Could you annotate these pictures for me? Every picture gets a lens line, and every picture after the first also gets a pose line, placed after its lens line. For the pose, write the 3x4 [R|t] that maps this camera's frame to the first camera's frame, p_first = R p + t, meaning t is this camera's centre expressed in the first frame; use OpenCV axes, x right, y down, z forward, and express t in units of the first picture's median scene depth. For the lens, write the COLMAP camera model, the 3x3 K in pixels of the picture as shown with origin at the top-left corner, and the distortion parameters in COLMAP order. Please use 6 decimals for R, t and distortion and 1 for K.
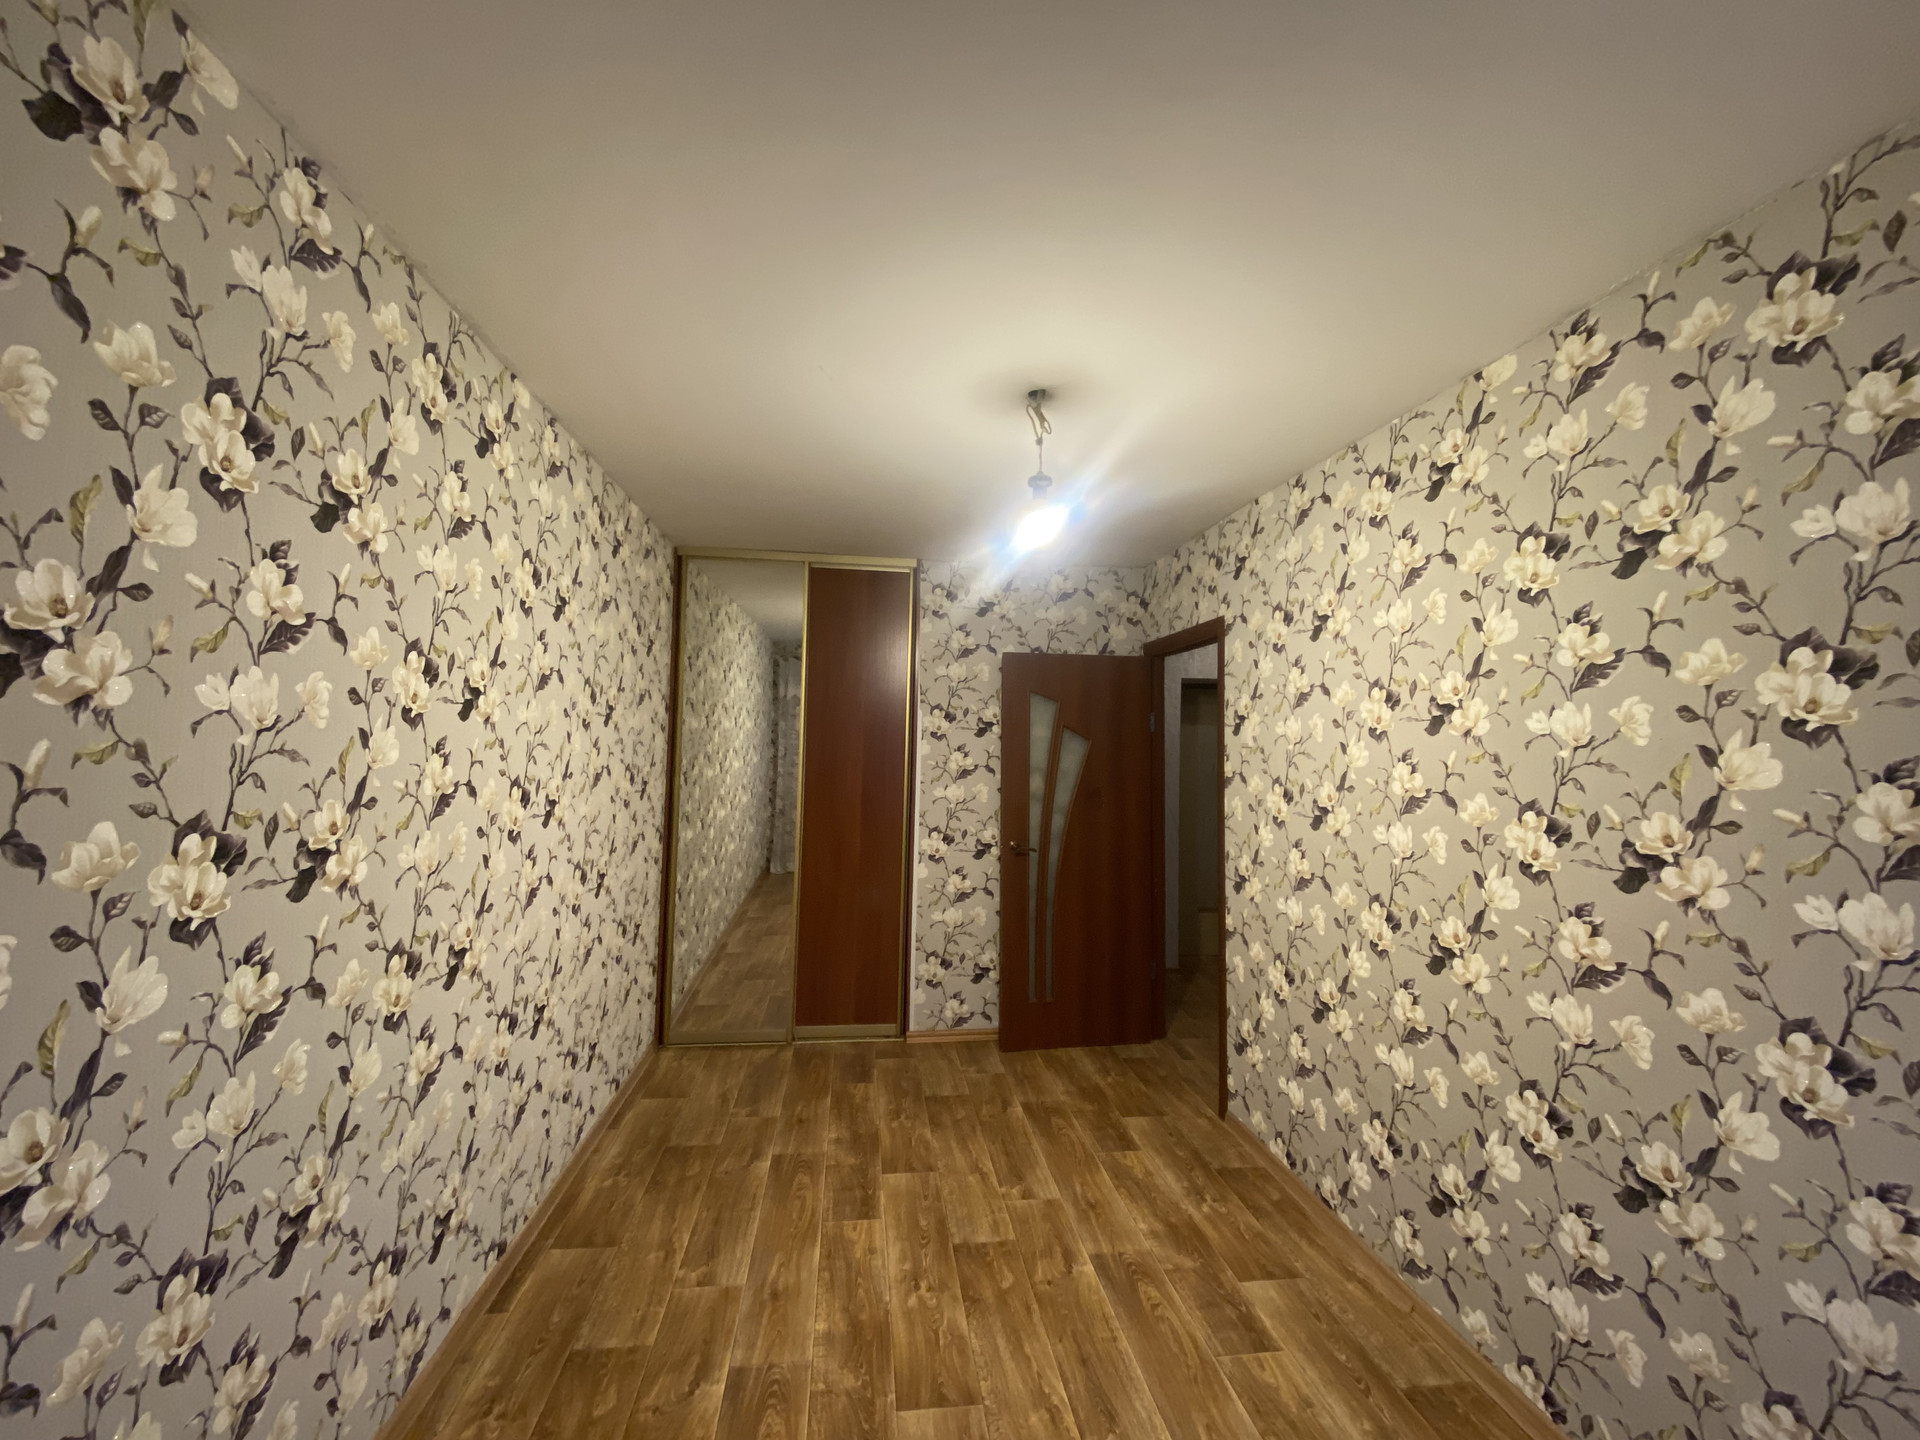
lens RADIAL K [[774.4, 0, 960.0], [0, 774.4, 720.0], [0, 0, 1]] dist [0.015853, -0.019195]
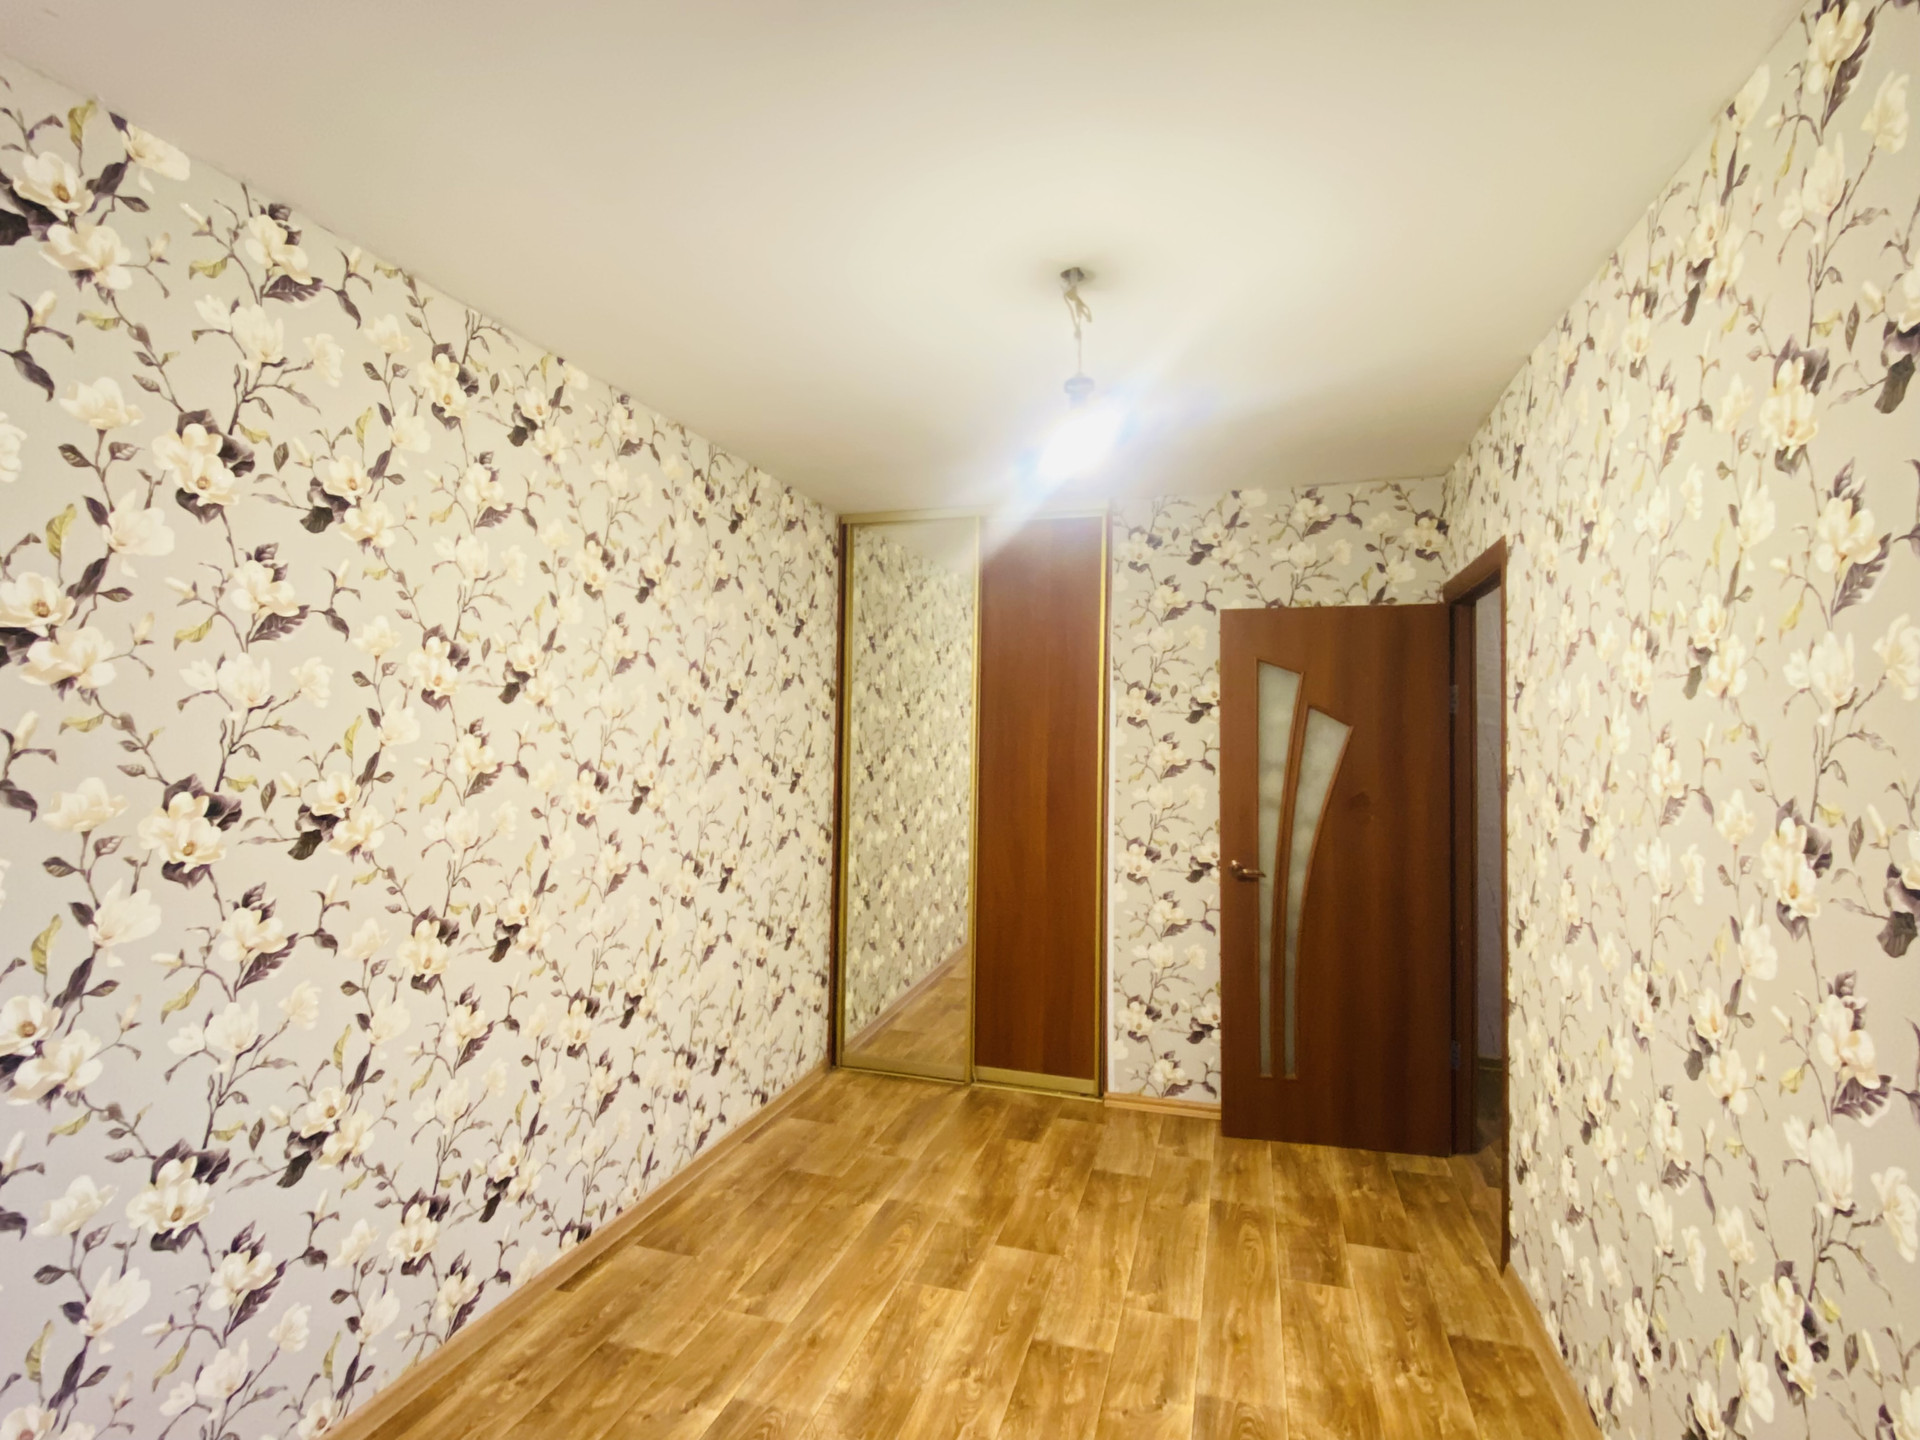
lens RADIAL K [[974.4, 0, 956.2], [0, 974.4, 722.6], [0, 0, 1]] dist [0.002599, -0.012831]
pose [[0.916825, -0.012216, -0.399102, 0.530171], [0.015756, 0.999860, 0.005589, 0.035388], [0.398978, -0.011412, 0.916889, 0.065773]]
